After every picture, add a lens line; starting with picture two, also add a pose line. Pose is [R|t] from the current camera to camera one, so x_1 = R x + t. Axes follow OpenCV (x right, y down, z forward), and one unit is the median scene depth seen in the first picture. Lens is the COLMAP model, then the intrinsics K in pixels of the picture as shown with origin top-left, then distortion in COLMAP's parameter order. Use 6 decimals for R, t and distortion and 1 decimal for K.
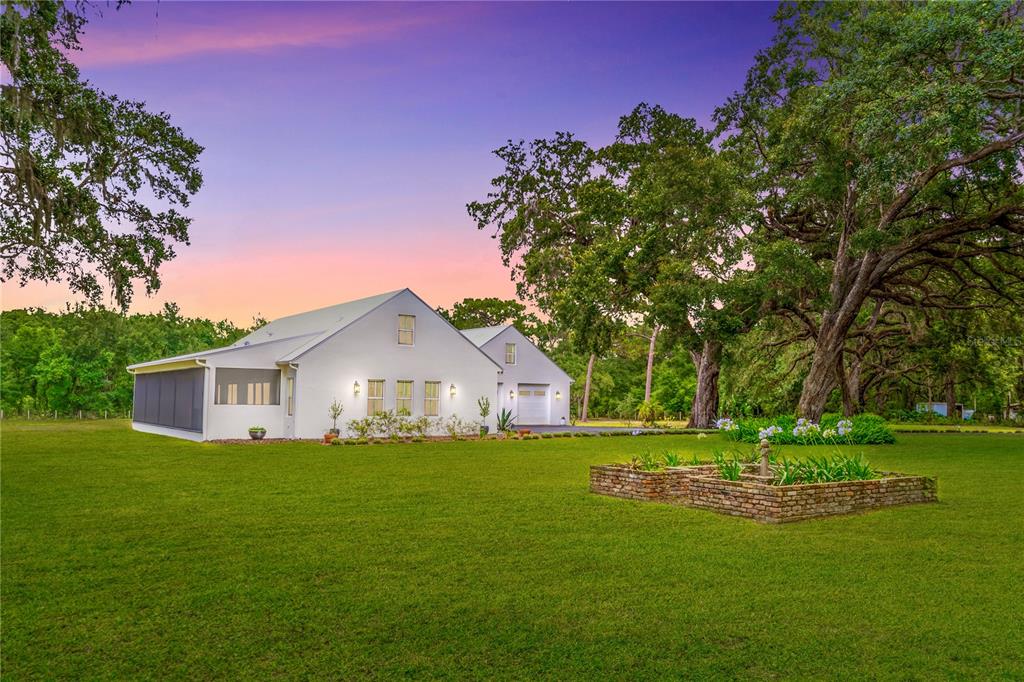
lens RADIAL K [[804.9, 0, 512.0], [0, 804.9, 341.0], [0, 0, 1]] dist [-0.002607, -0.000754]
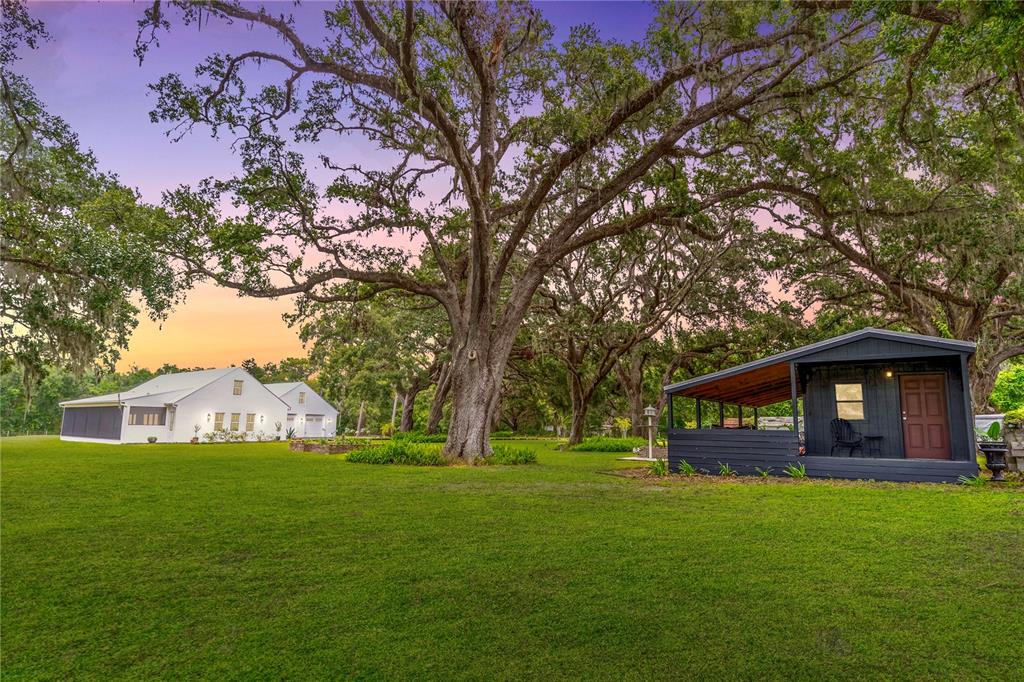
lens RADIAL K [[579.6, 0, 512.0], [0, 579.6, 341.0], [0, 0, 1]] dist [0.002418, 0.000564]
pose [[0.957170, 0.043600, 0.286225, 0.075887], [-0.023434, 0.997019, -0.073507, -0.029263], [-0.288577, 0.063651, 0.955339, -0.429700]]
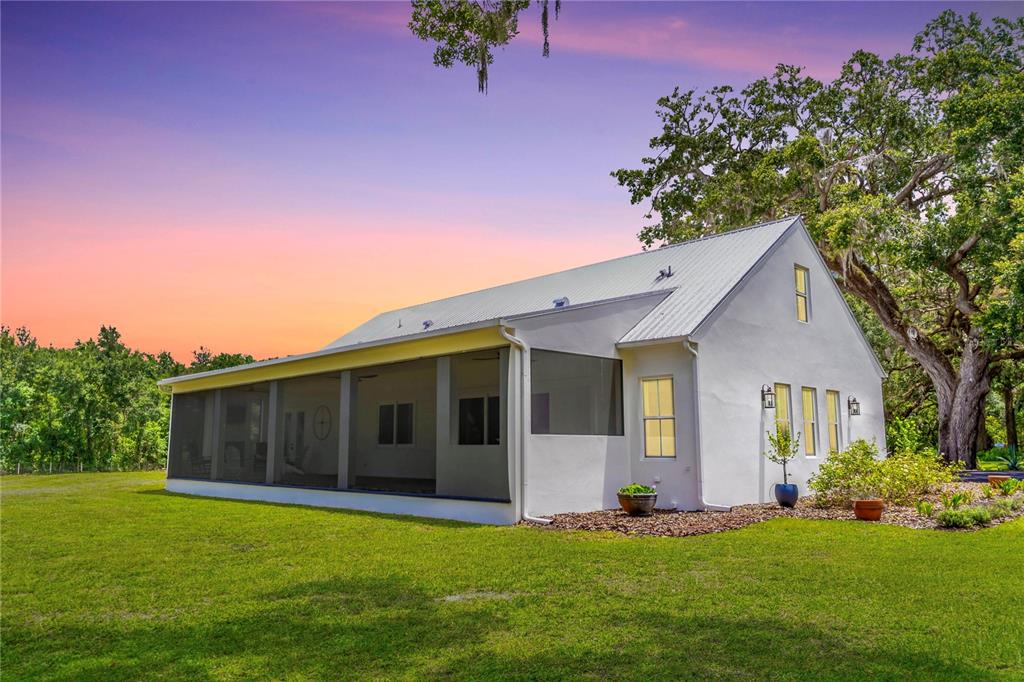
lens RADIAL K [[727.0, 0, 512.0], [0, 727.0, 341.0], [0, 0, 1]] dist [-0.000386, -0.000190]
pose [[0.984263, 0.009572, 0.176449, -0.297802], [0.003079, 0.997451, -0.071284, 0.038210], [-0.176682, 0.070705, 0.981725, 0.409400]]
